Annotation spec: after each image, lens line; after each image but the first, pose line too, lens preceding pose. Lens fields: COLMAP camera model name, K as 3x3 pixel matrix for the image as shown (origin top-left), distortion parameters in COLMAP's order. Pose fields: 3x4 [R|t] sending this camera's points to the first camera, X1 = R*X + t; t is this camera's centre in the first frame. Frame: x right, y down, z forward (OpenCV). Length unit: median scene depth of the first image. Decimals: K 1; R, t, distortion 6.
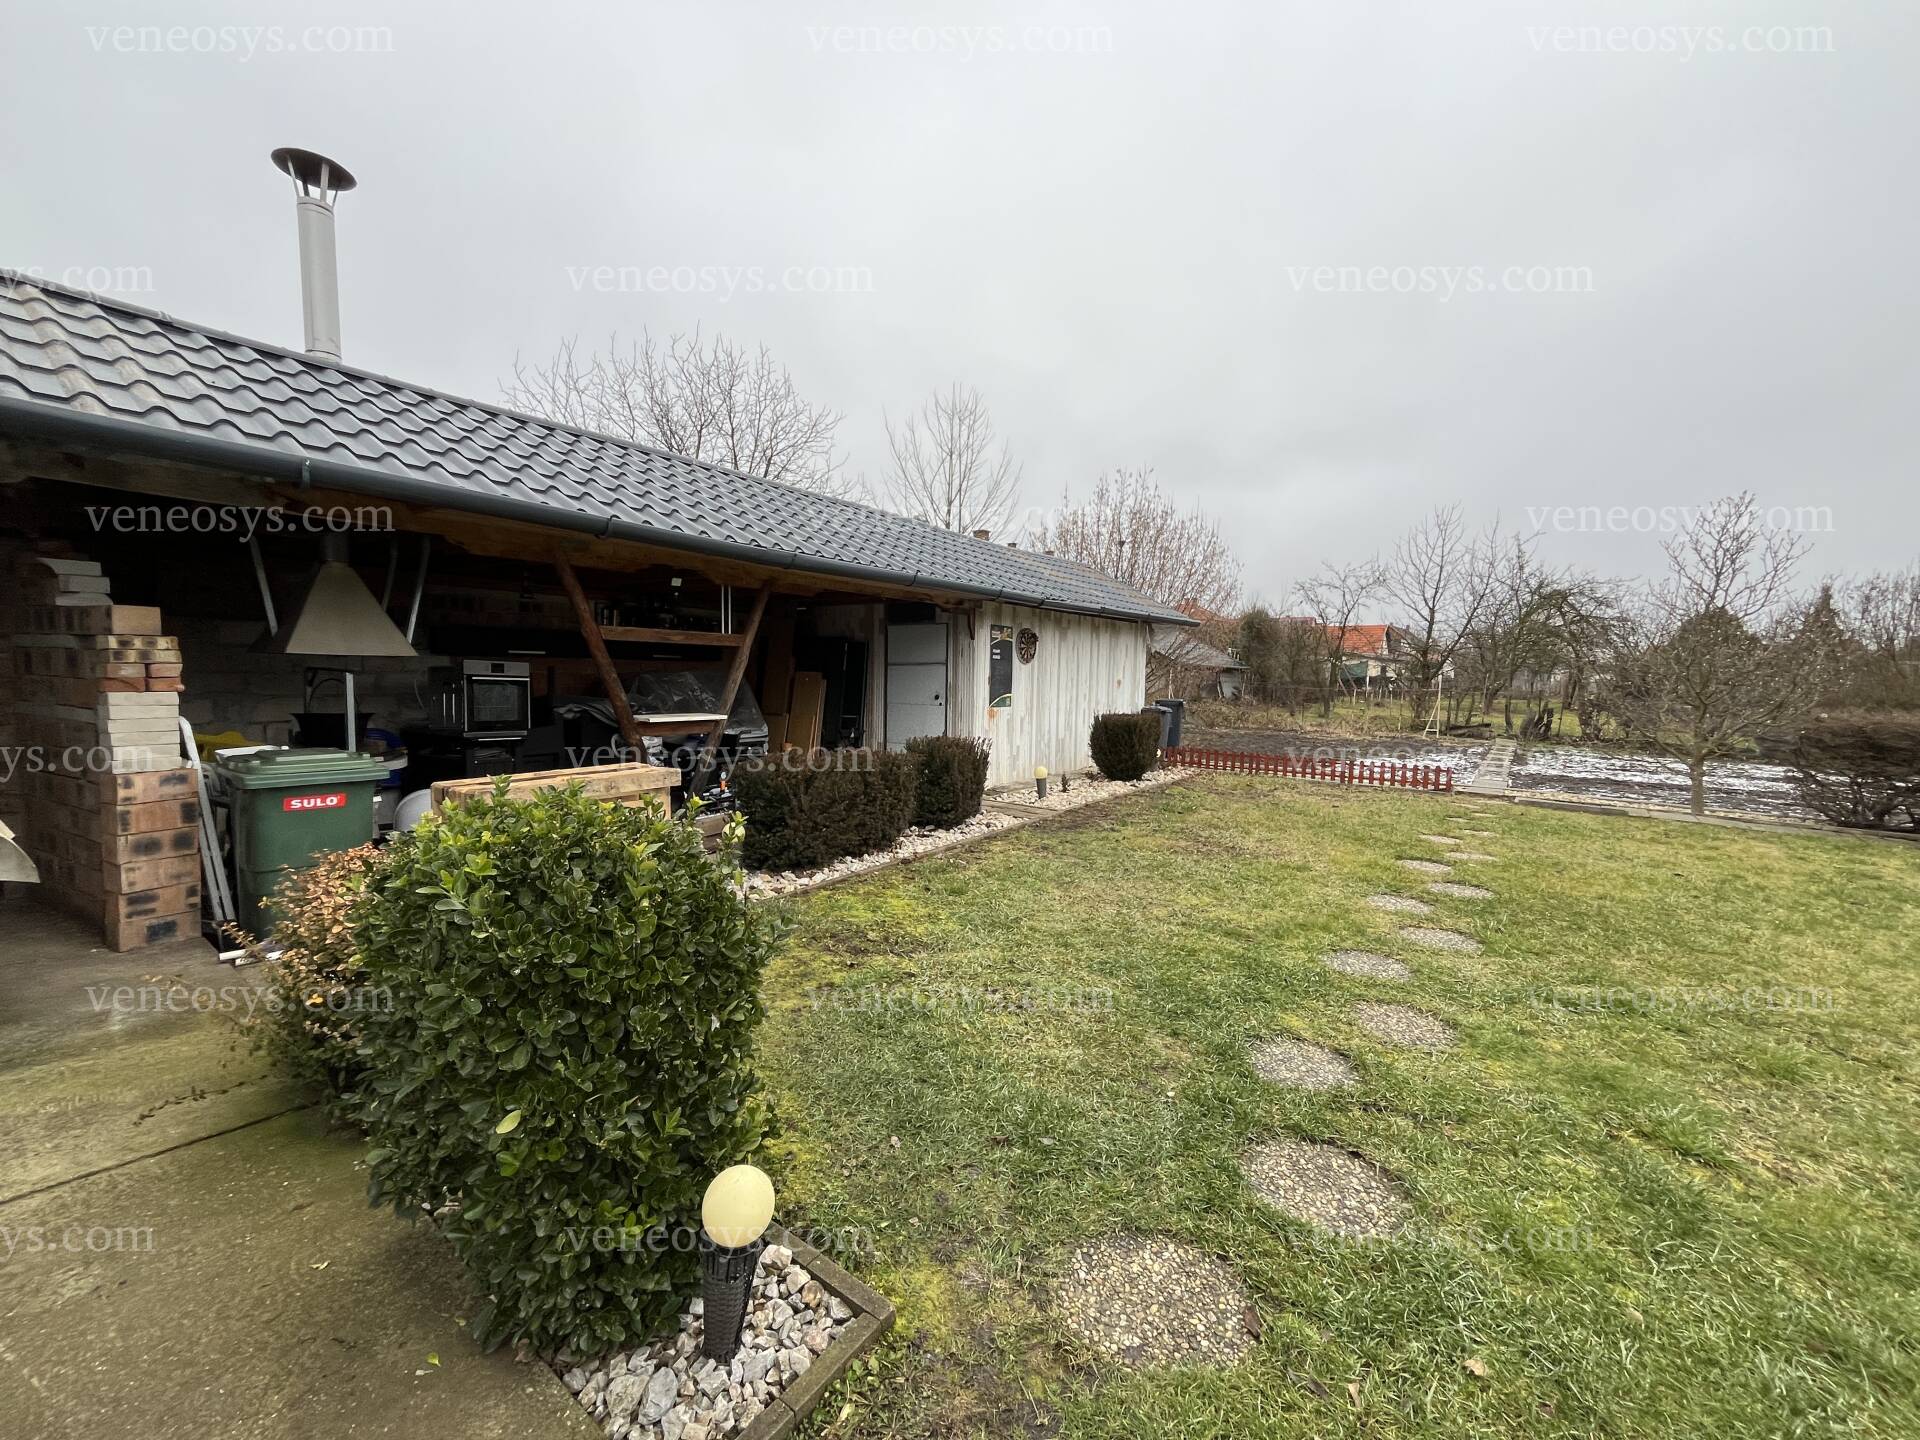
lens RADIAL K [[779.9, 0, 959.8], [0, 779.9, 721.9], [0, 0, 1]] dist [-0.002007, -0.000598]
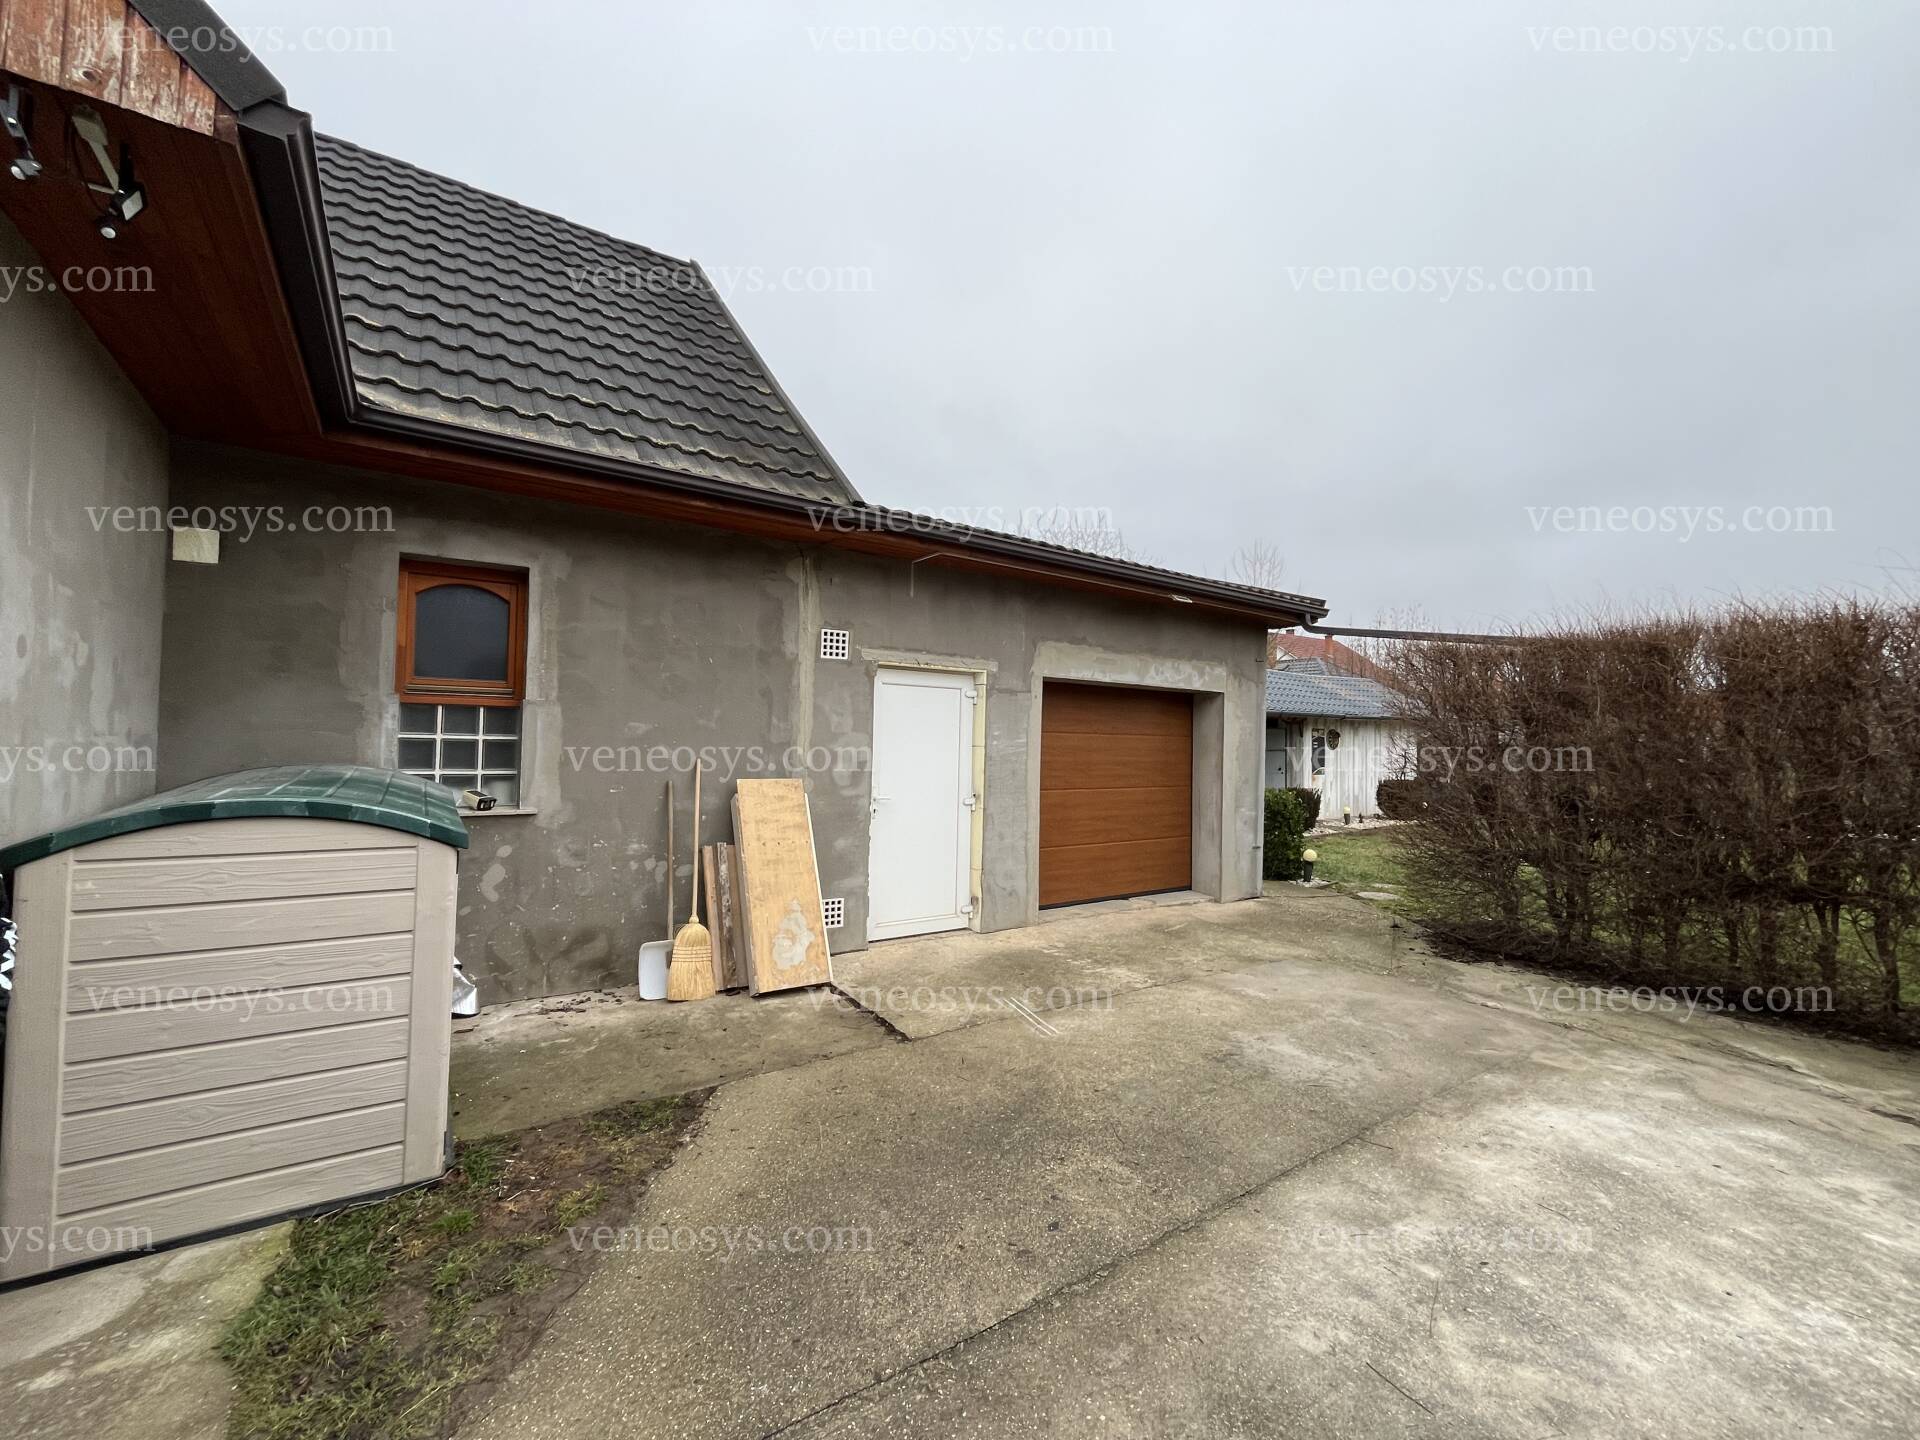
lens RADIAL K [[779.9, 0, 951.8], [0, 779.9, 717.7], [0, 0, 1]] dist [-0.002007, -0.000598]
pose [[0.944665, -0.020119, -0.327419, -0.158867], [-0.011867, 0.995368, -0.095404, 0.031772], [0.327822, 0.094010, 0.940051, -0.985150]]
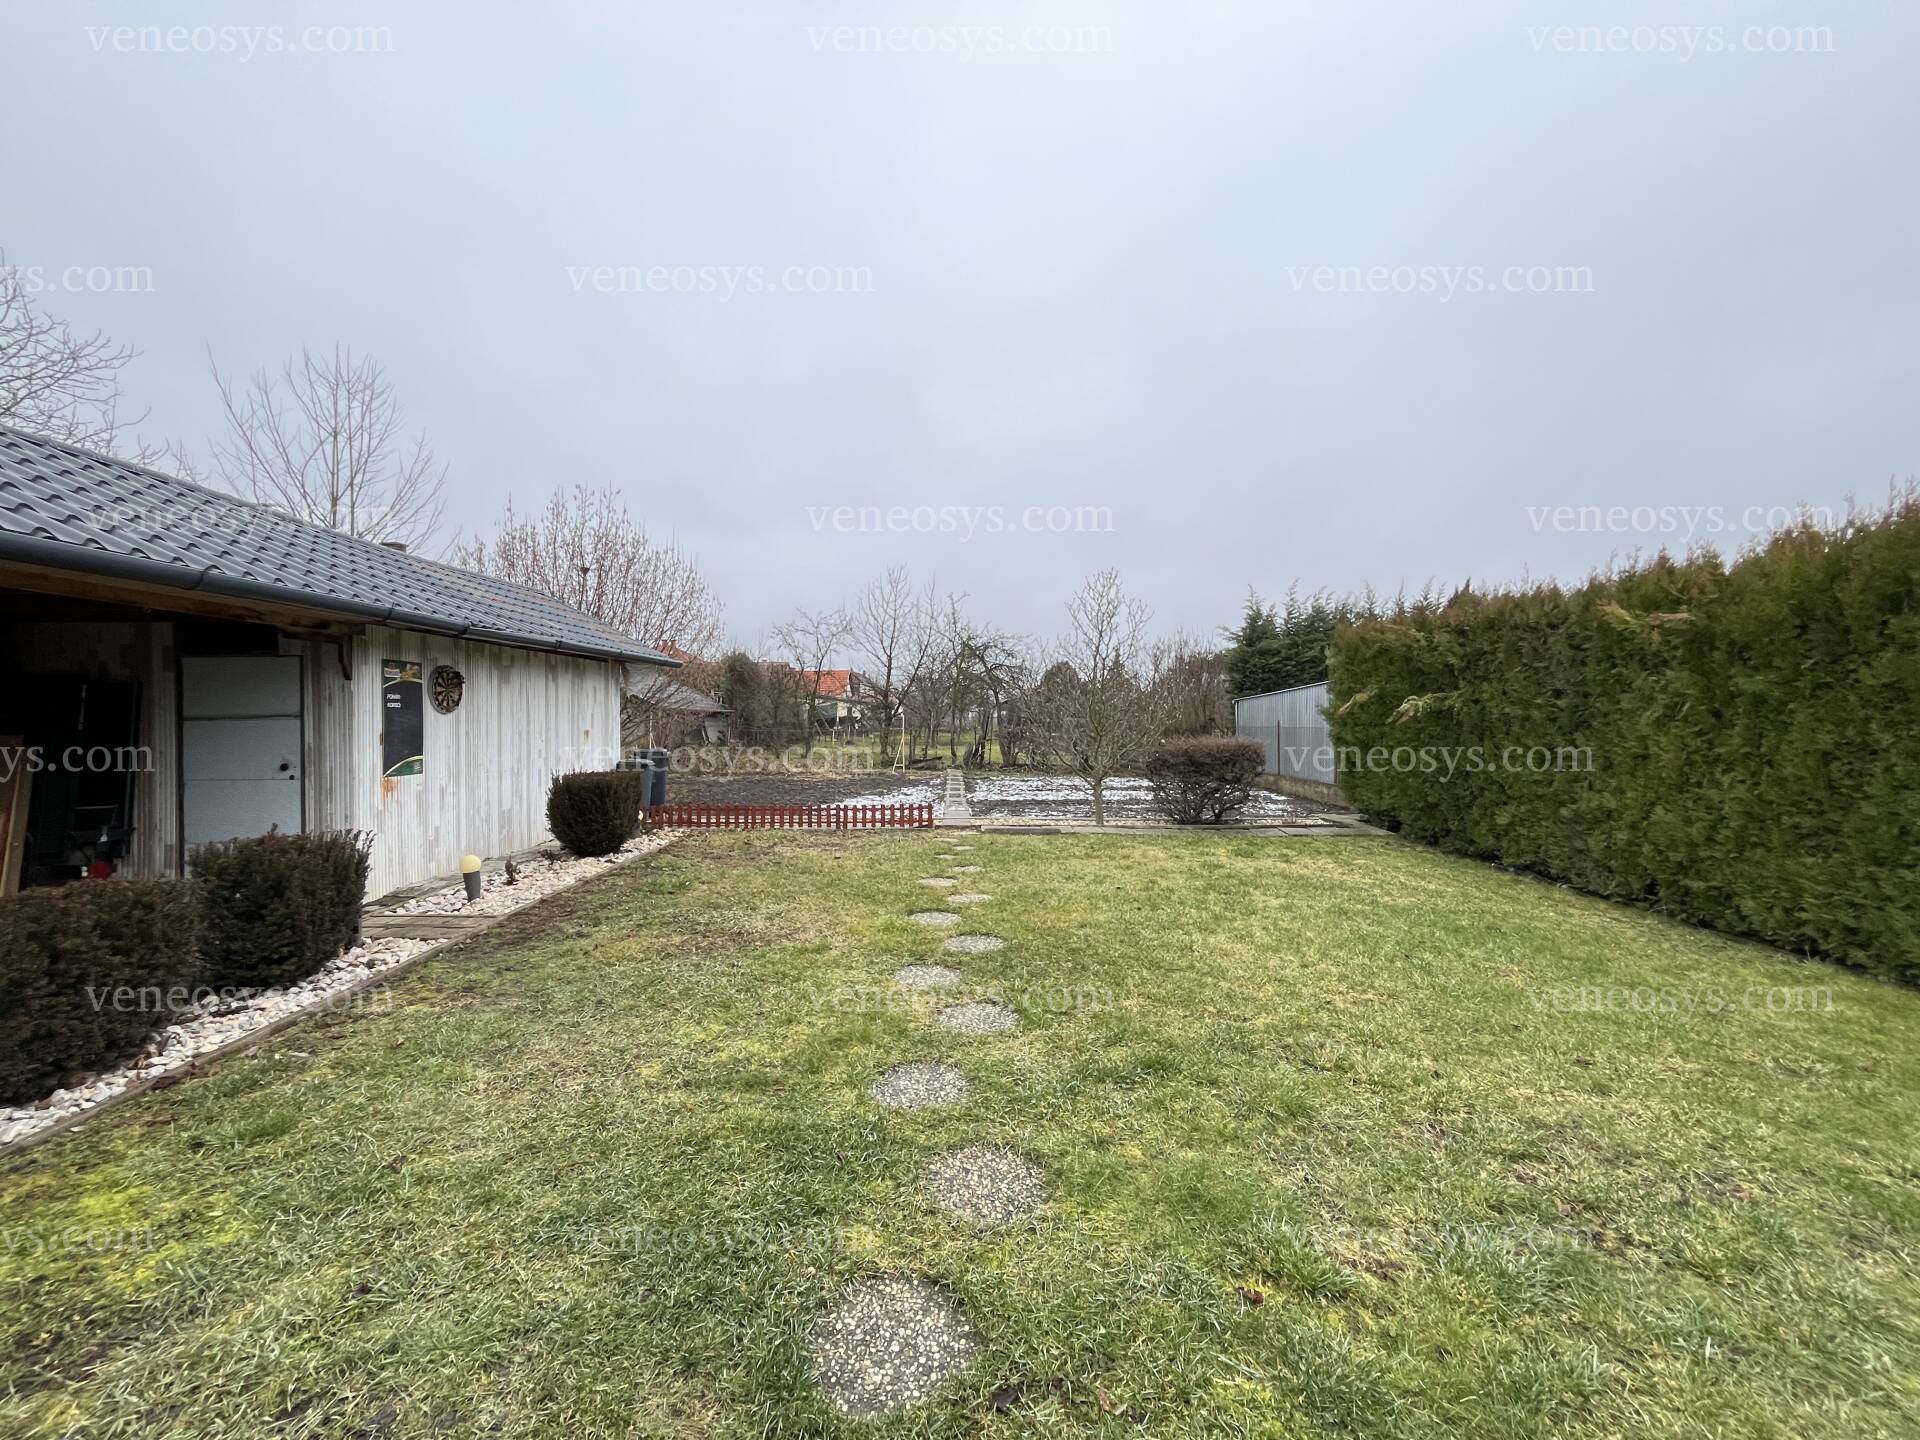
lens RADIAL K [[779.9, 0, 957.9], [0, 779.9, 721.7], [0, 0, 1]] dist [-0.002007, -0.000598]
pose [[0.802222, -0.025068, 0.596499, 0.037079], [0.057900, 0.997675, -0.035941, -0.013952], [-0.594211, 0.063370, 0.801809, 0.138809]]
